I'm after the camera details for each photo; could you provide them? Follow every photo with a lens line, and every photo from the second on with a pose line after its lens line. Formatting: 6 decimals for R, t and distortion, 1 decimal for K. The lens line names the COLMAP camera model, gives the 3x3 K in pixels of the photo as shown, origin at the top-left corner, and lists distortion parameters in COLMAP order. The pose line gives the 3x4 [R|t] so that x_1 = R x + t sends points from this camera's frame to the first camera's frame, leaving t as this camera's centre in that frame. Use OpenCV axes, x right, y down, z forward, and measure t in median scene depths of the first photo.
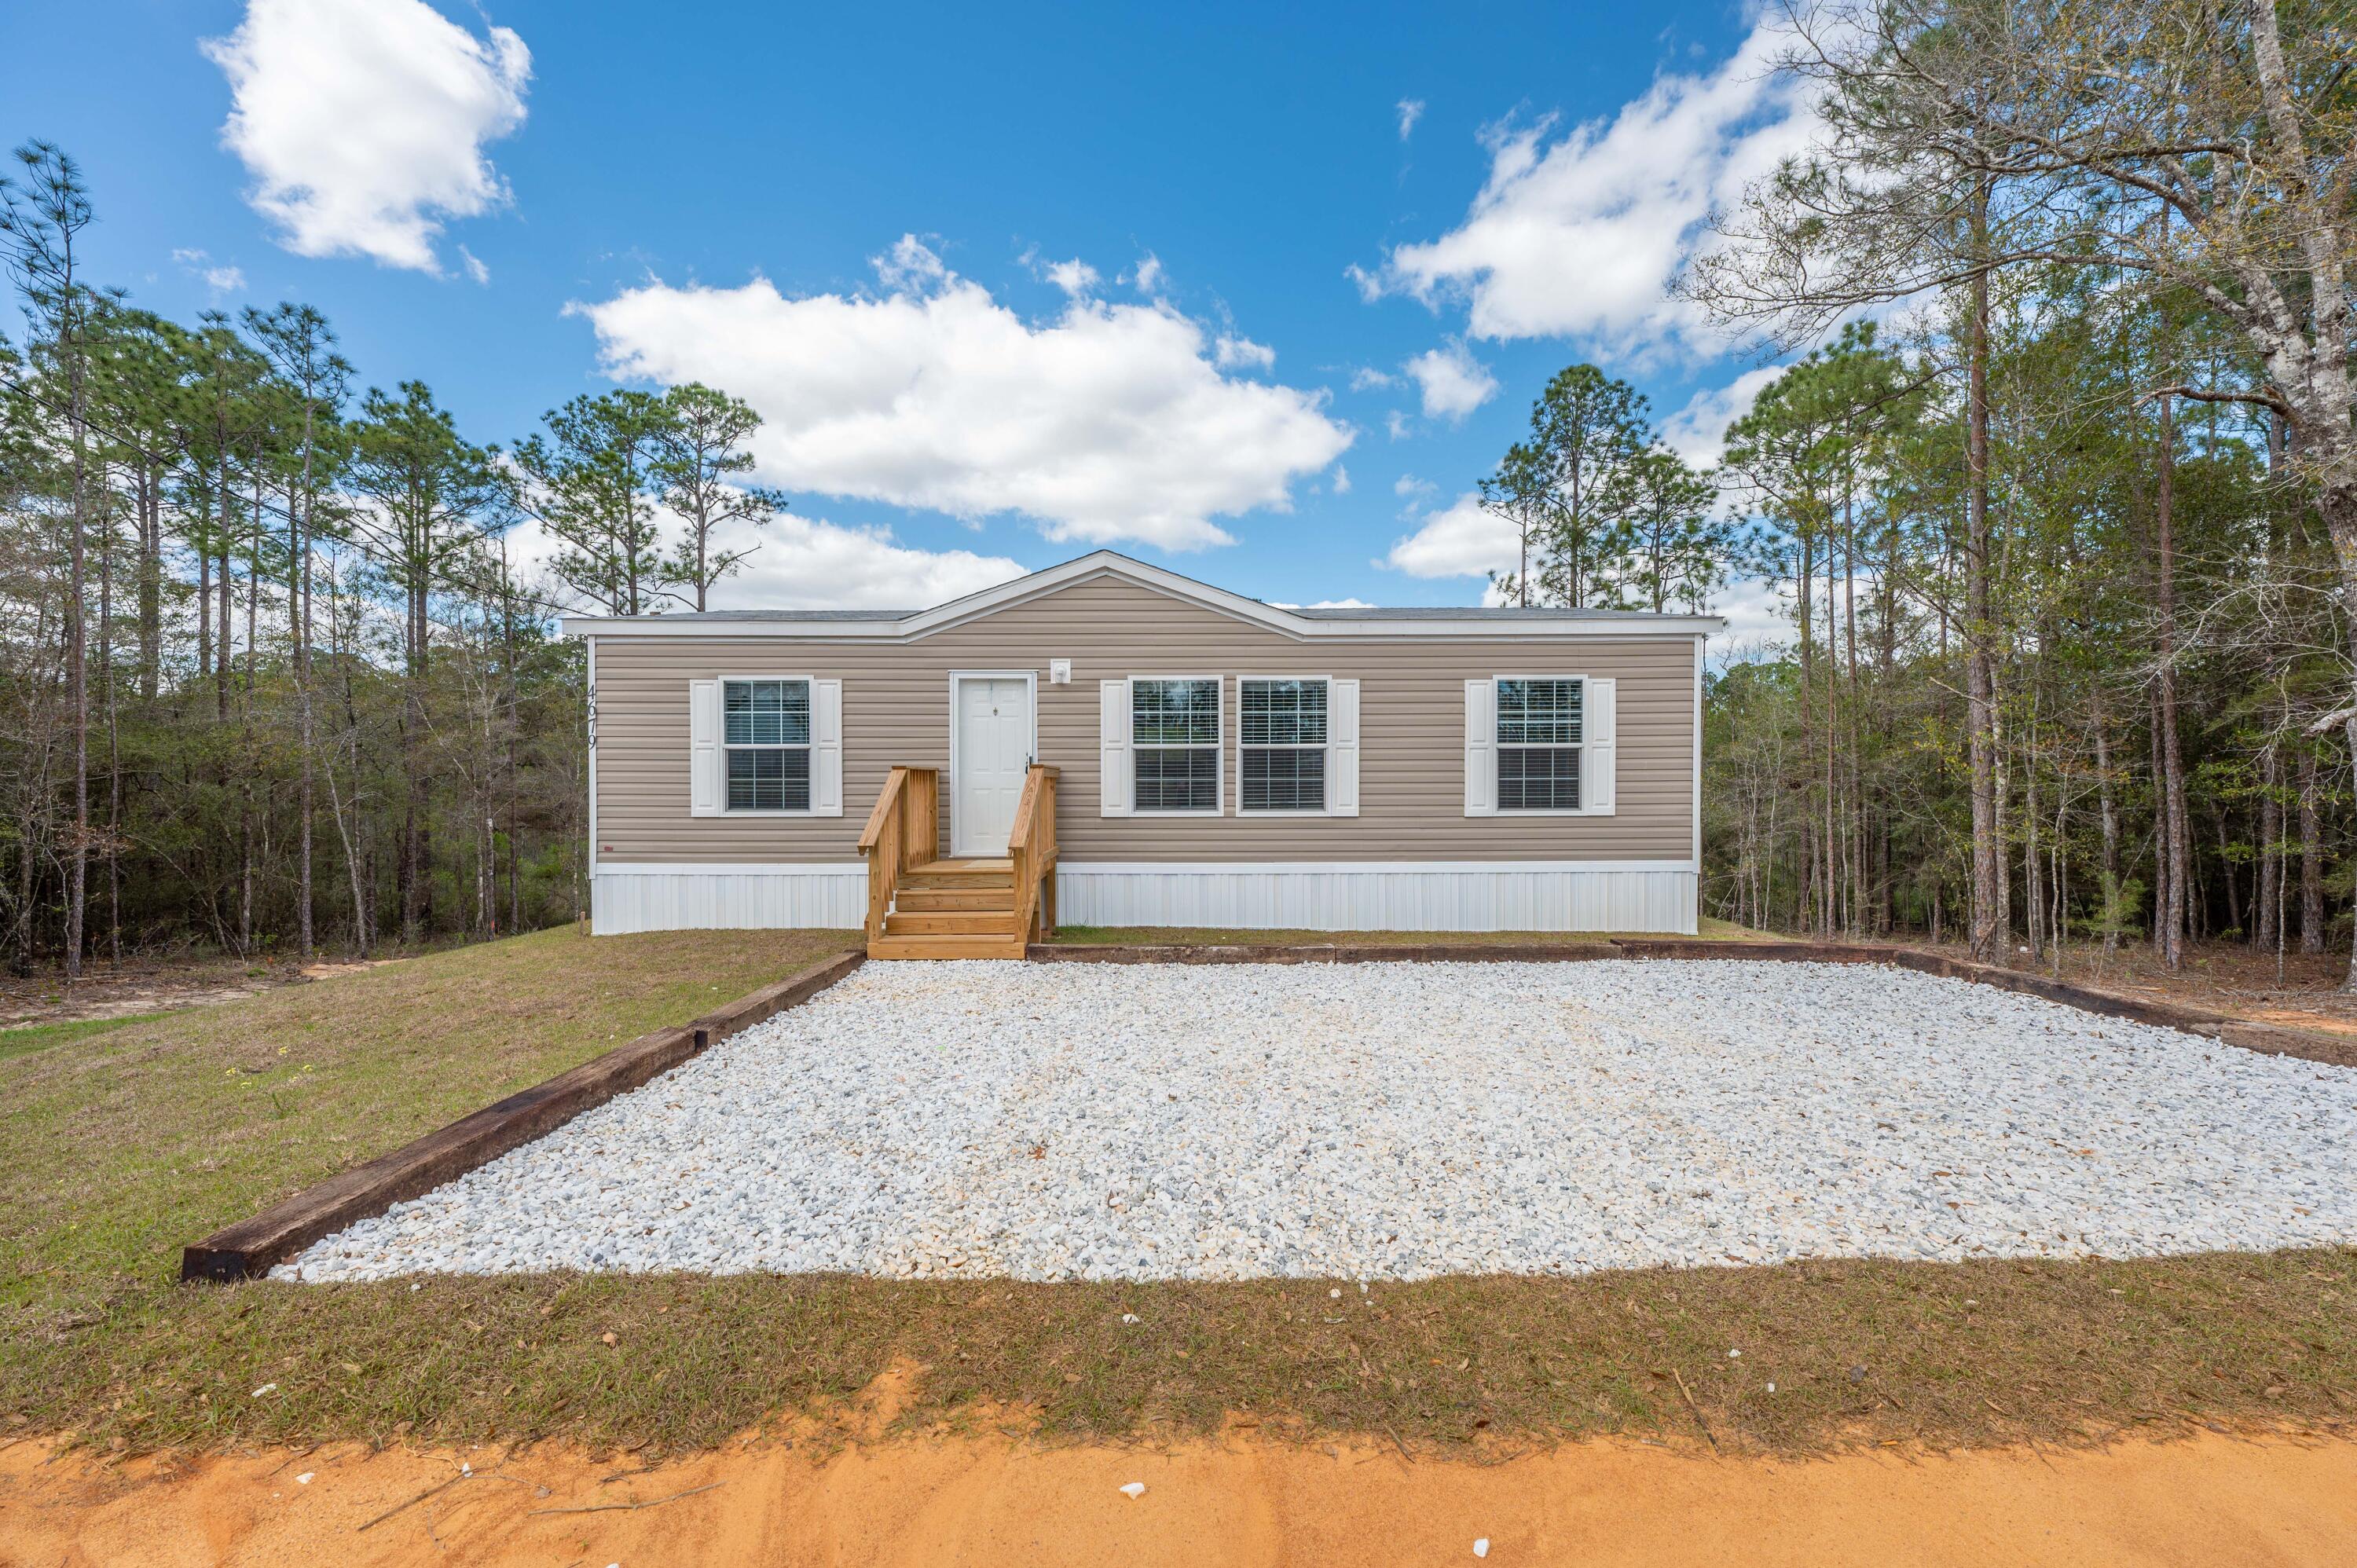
lens RADIAL K [[950.4, 0, 1232.4], [0, 950.4, 796.0], [0, 0, 1]] dist [-0.001246, -0.000489]
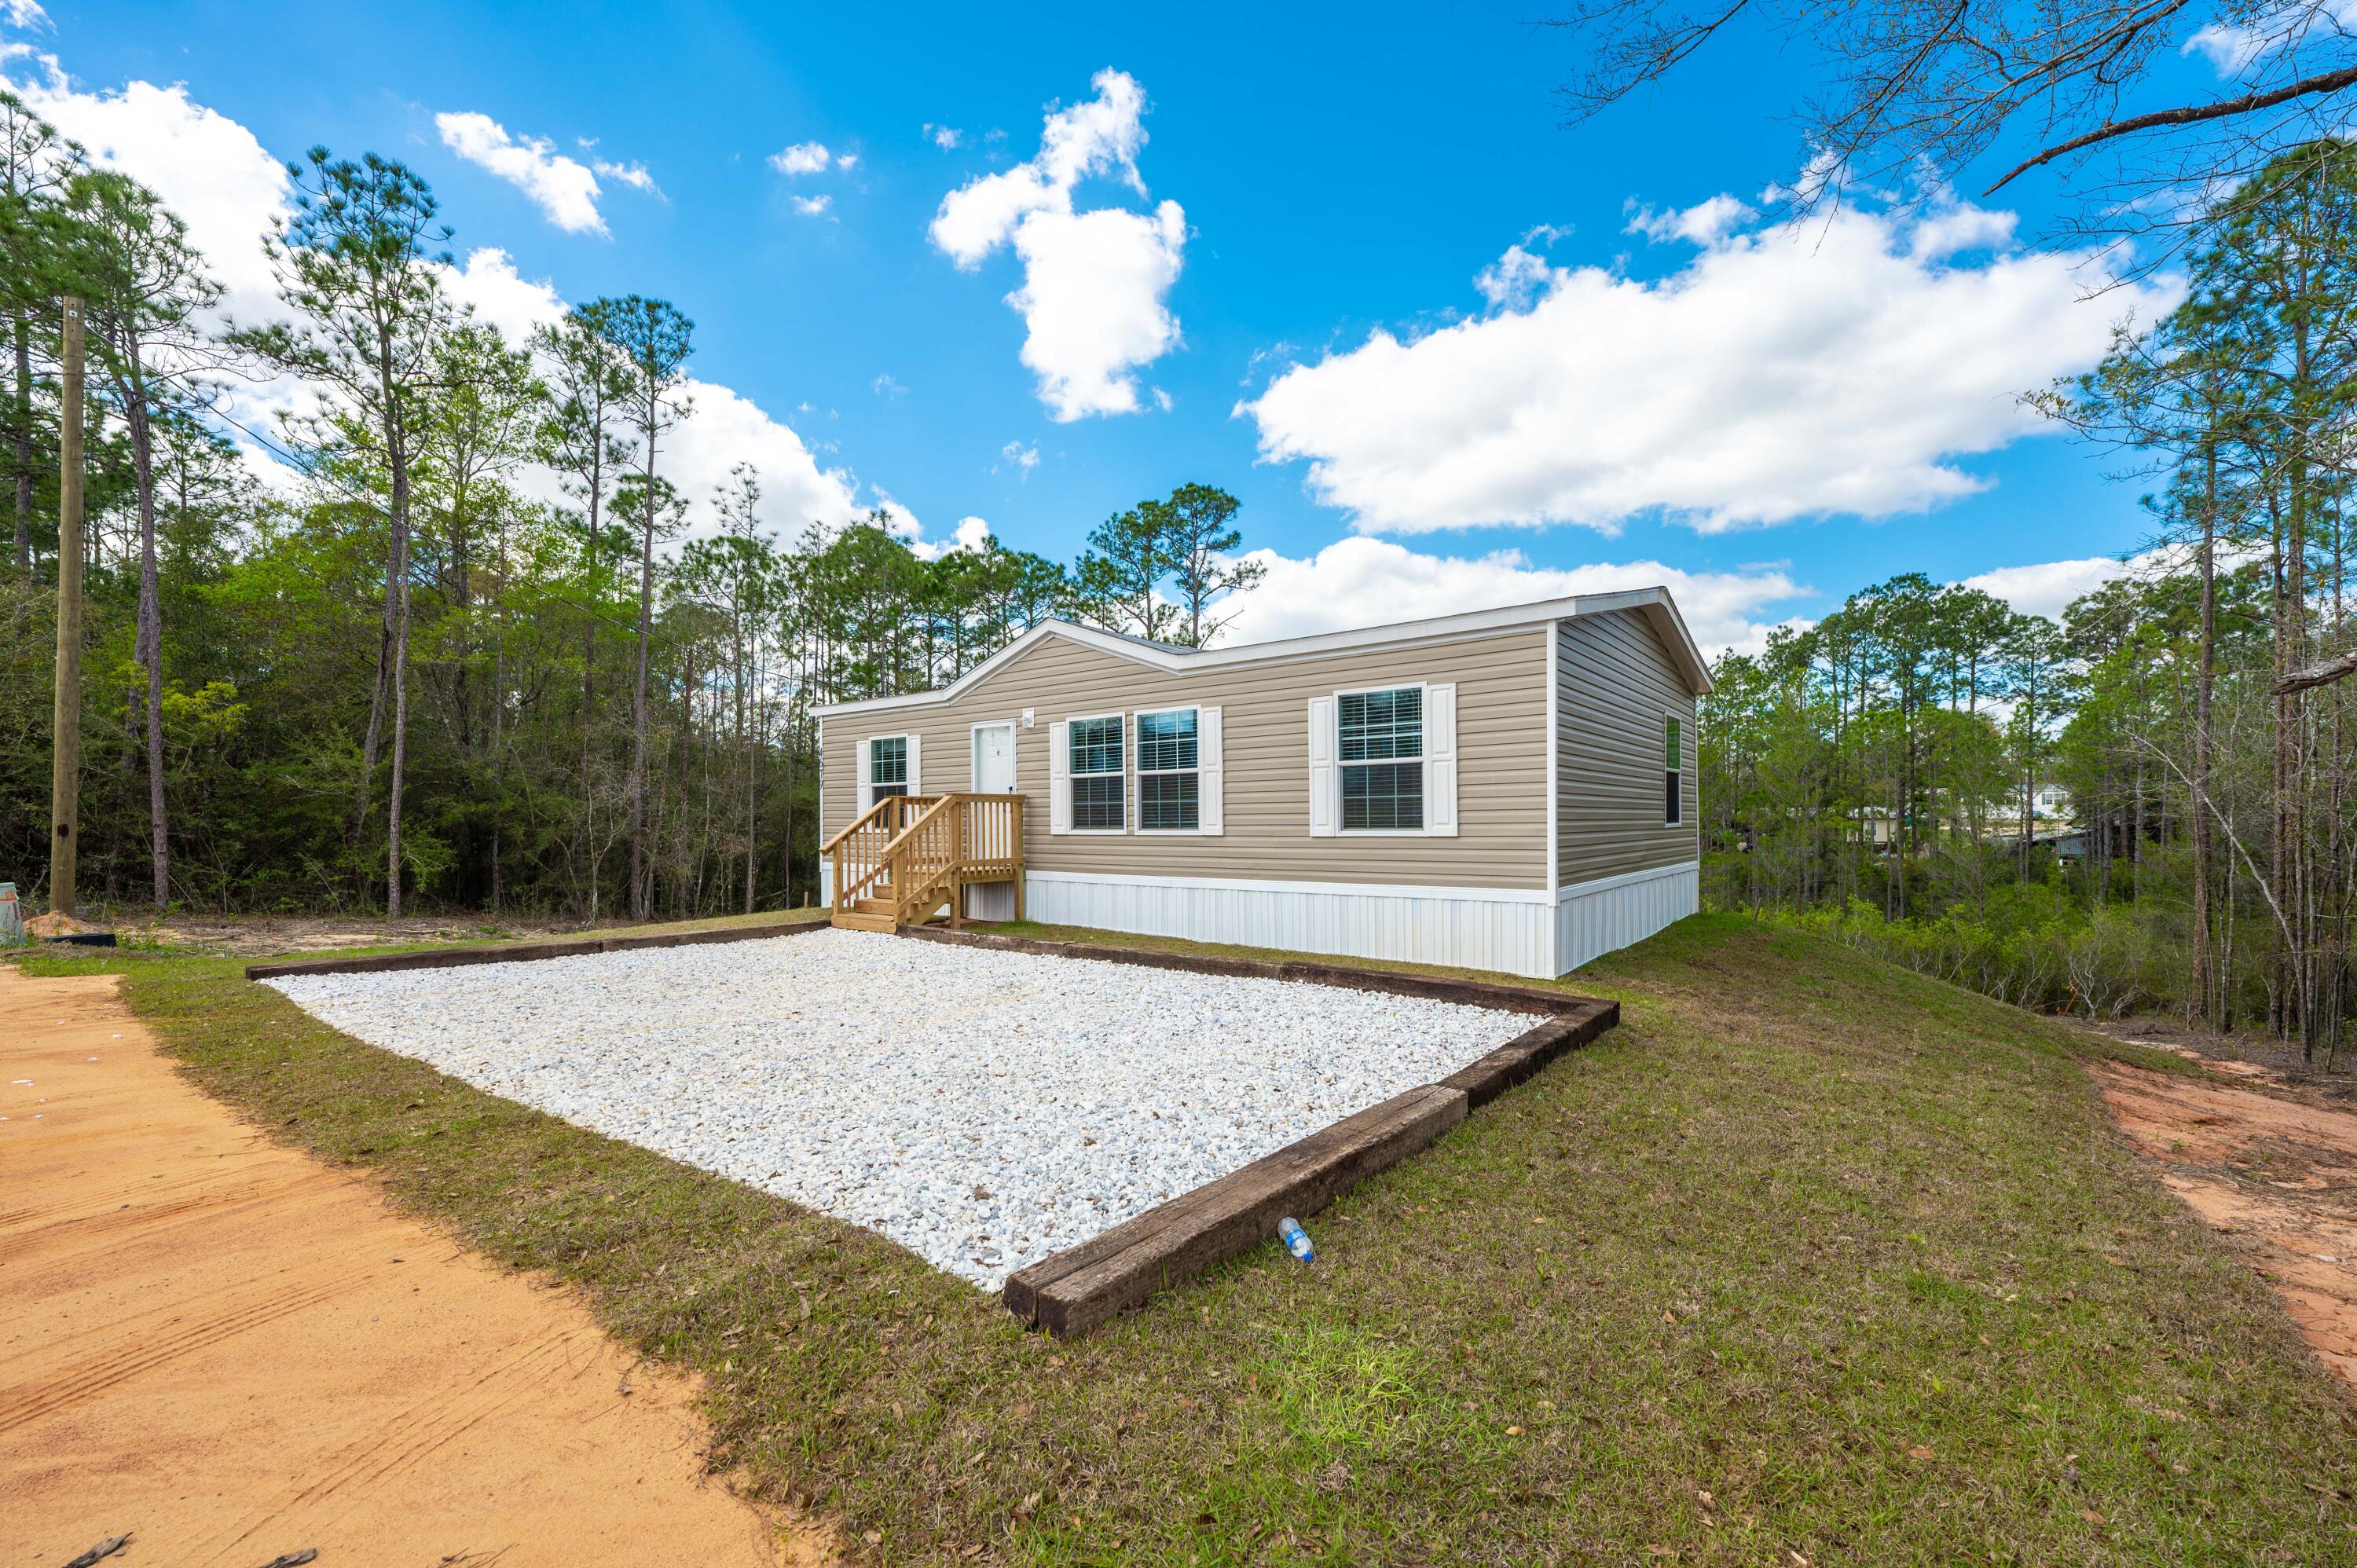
lens RADIAL K [[973.4, 0, 1169.7], [0, 973.4, 798.3], [0, 0, 1]] dist [-0.001361, -0.000099]
pose [[0.780381, -0.018005, -0.625045, 0.765524], [0.007103, 0.999776, -0.019930, 0.001304], [0.625264, 0.011113, 0.780334, 0.113468]]
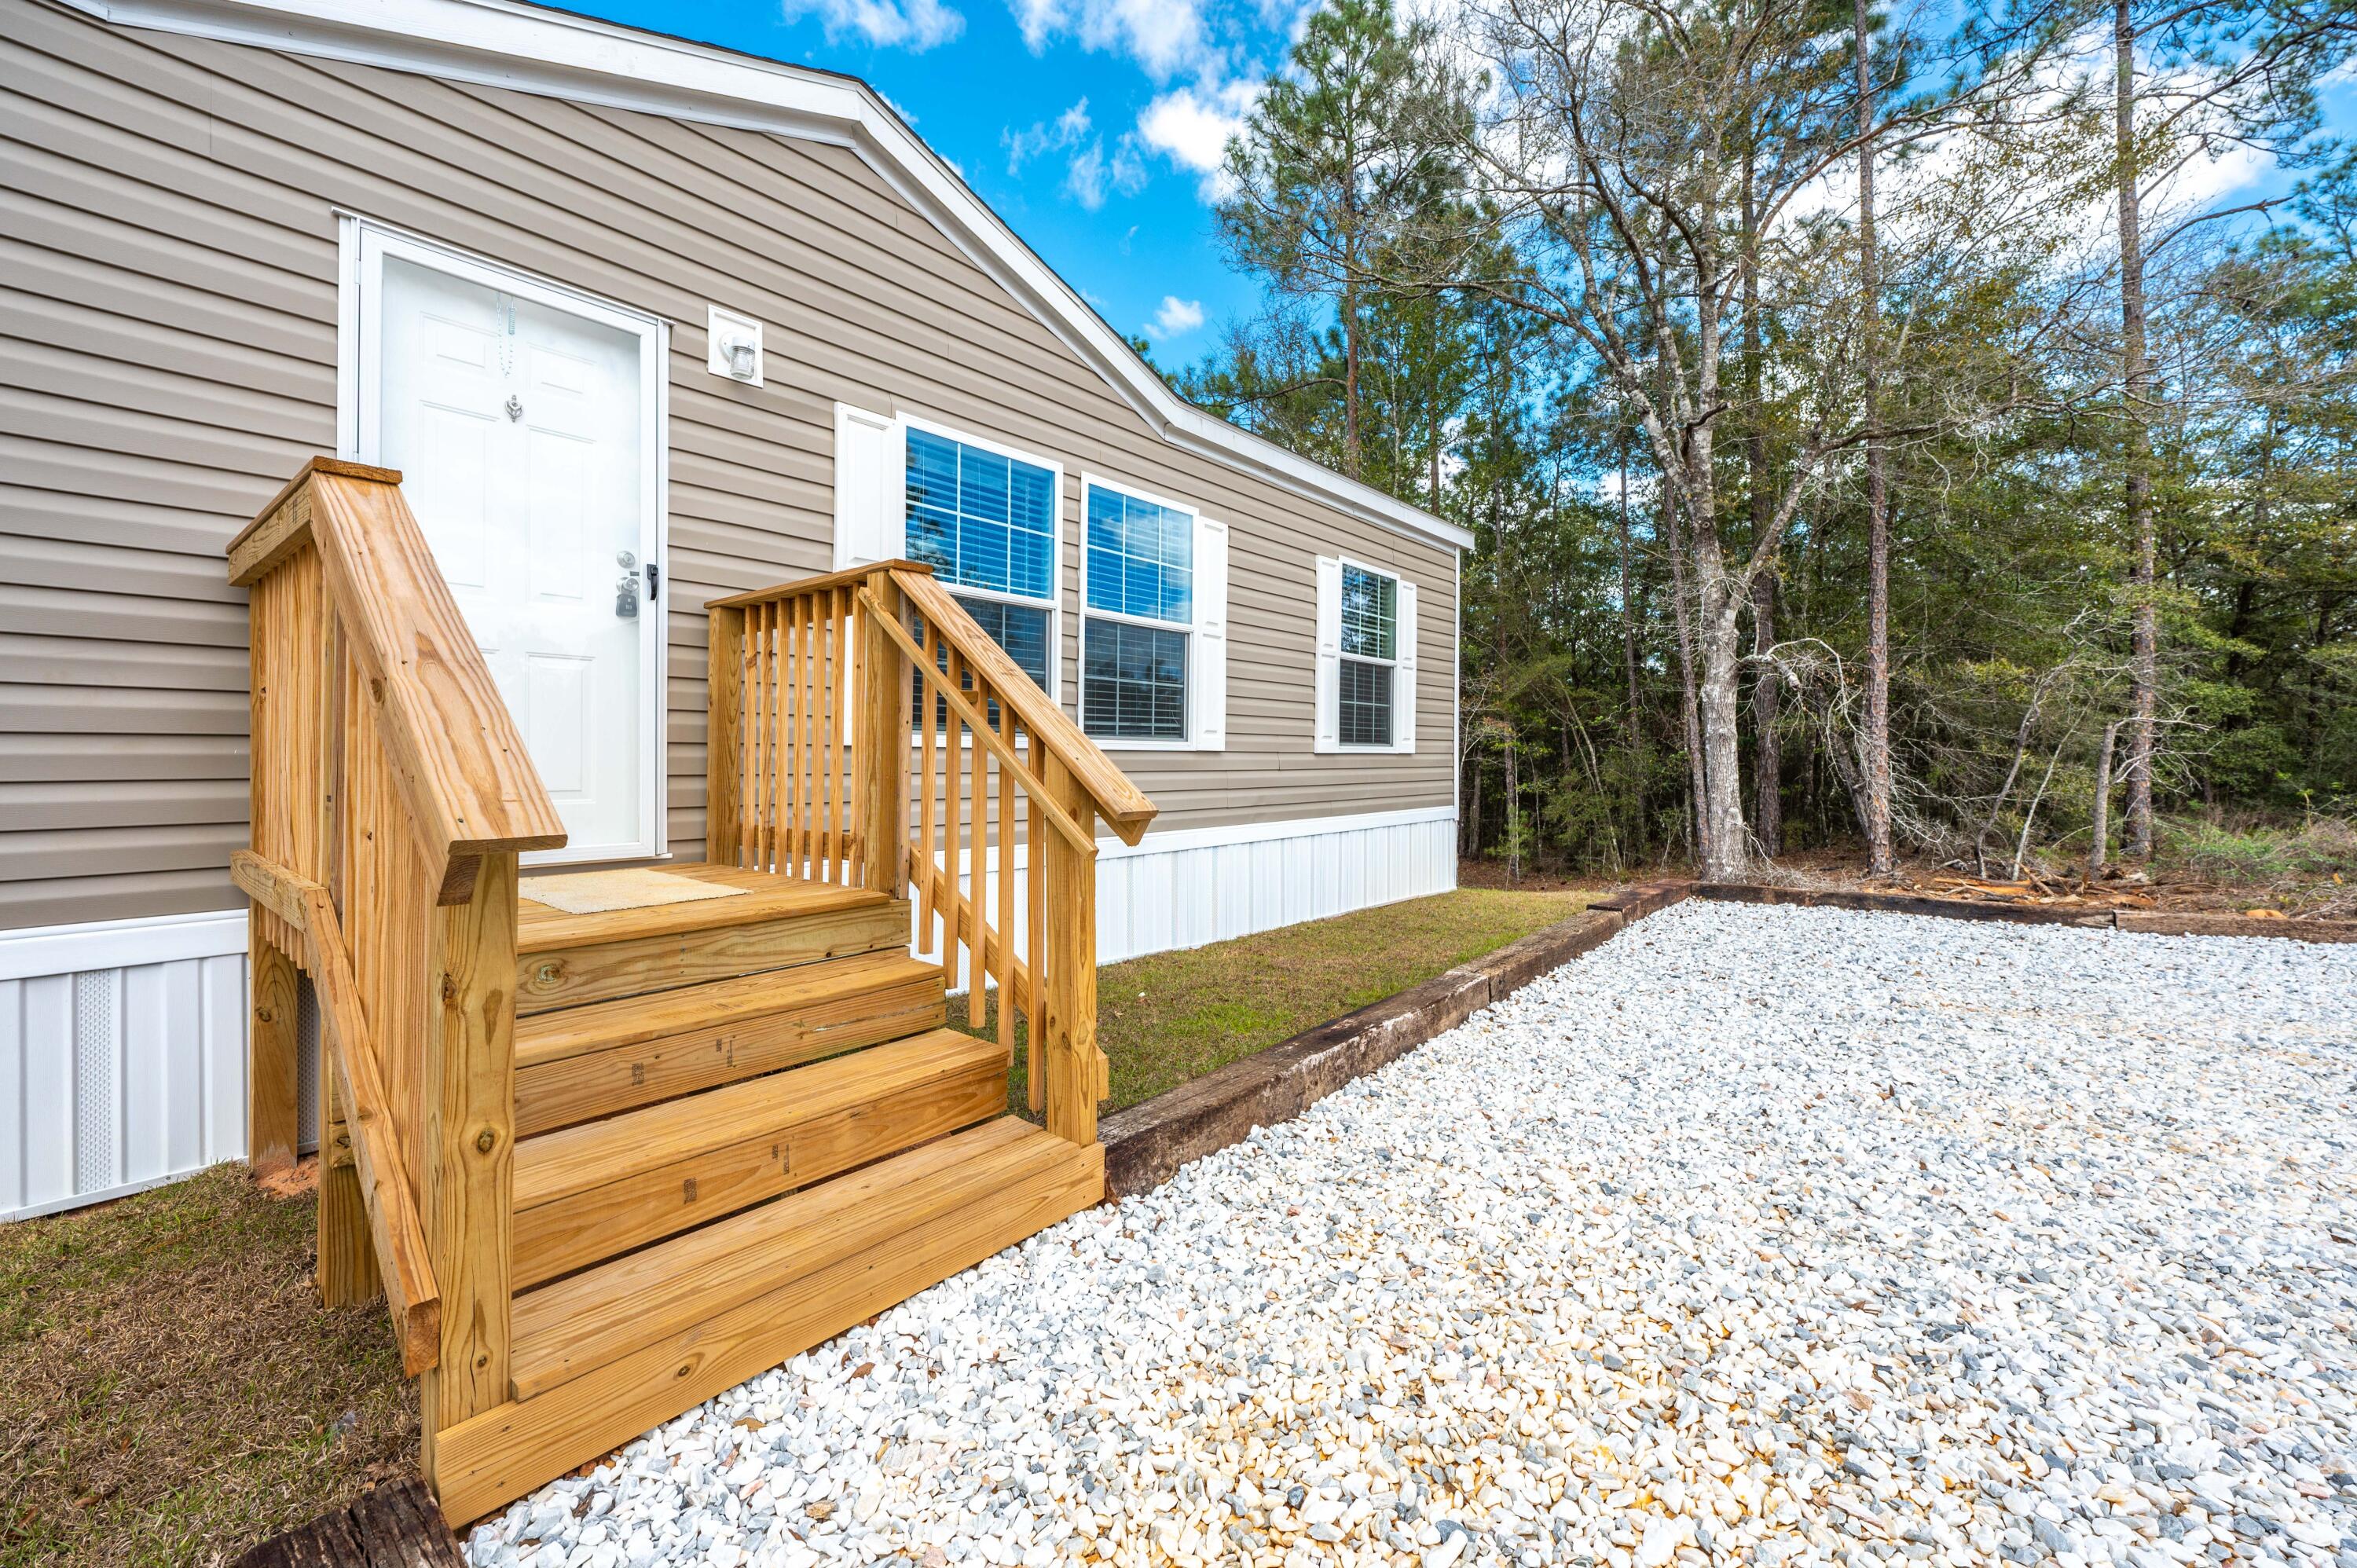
lens RADIAL K [[948.4, 0, 1178.6], [0, 948.4, 758.9], [0, 0, 1]] dist [-0.001117, -0.000140]
pose [[0.650529, 0.003601, 0.759473, -0.344059], [-0.000825, 0.999992, -0.004035, 0.028905], [-0.759481, 0.001998, 0.650527, 0.626966]]
